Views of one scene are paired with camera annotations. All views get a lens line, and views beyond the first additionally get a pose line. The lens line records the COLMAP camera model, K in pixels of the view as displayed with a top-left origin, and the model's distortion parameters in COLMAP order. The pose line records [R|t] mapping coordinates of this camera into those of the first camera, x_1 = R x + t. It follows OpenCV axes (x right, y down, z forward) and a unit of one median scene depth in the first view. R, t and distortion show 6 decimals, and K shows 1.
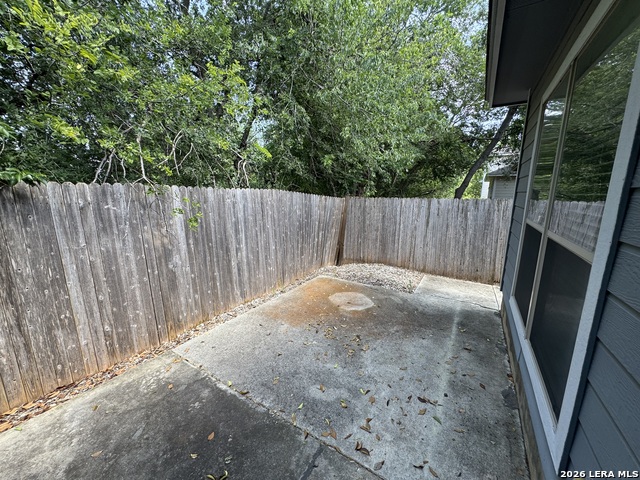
lens RADIAL K [[254.6, 0, 320.1], [0, 254.6, 240.2], [0, 0, 1]] dist [-0.003412, 0.000696]
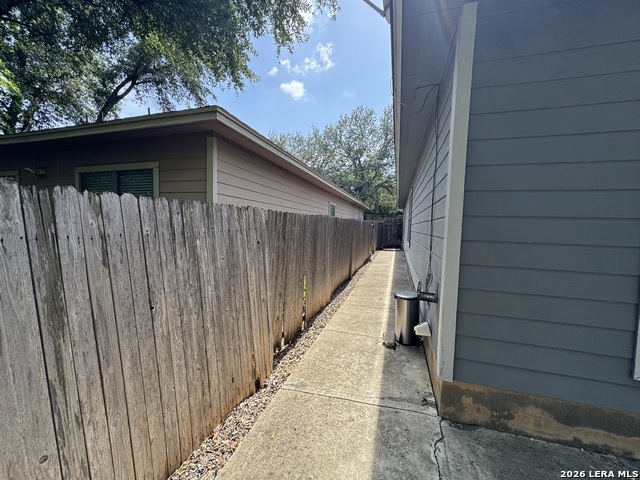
lens RADIAL K [[254.6, 0, 320.3], [0, 254.6, 241.4], [0, 0, 1]] dist [-0.003412, 0.000696]
pose [[-0.254013, -0.075774, 0.964228, 0.499954], [0.147997, 0.982141, 0.116169, -0.294838], [-0.955811, 0.172212, -0.238263, 2.198738]]
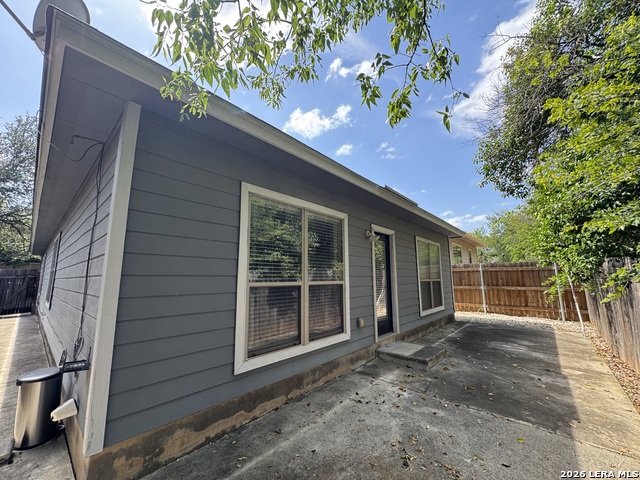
lens RADIAL K [[254.6, 0, 319.4], [0, 254.6, 240.0], [0, 0, 1]] dist [-0.003412, 0.000696]
pose [[-0.985682, 0.024883, 0.166771, 0.340571], [0.030874, 0.998964, 0.033425, -0.344293], [-0.165767, 0.038095, -0.985429, 2.309913]]
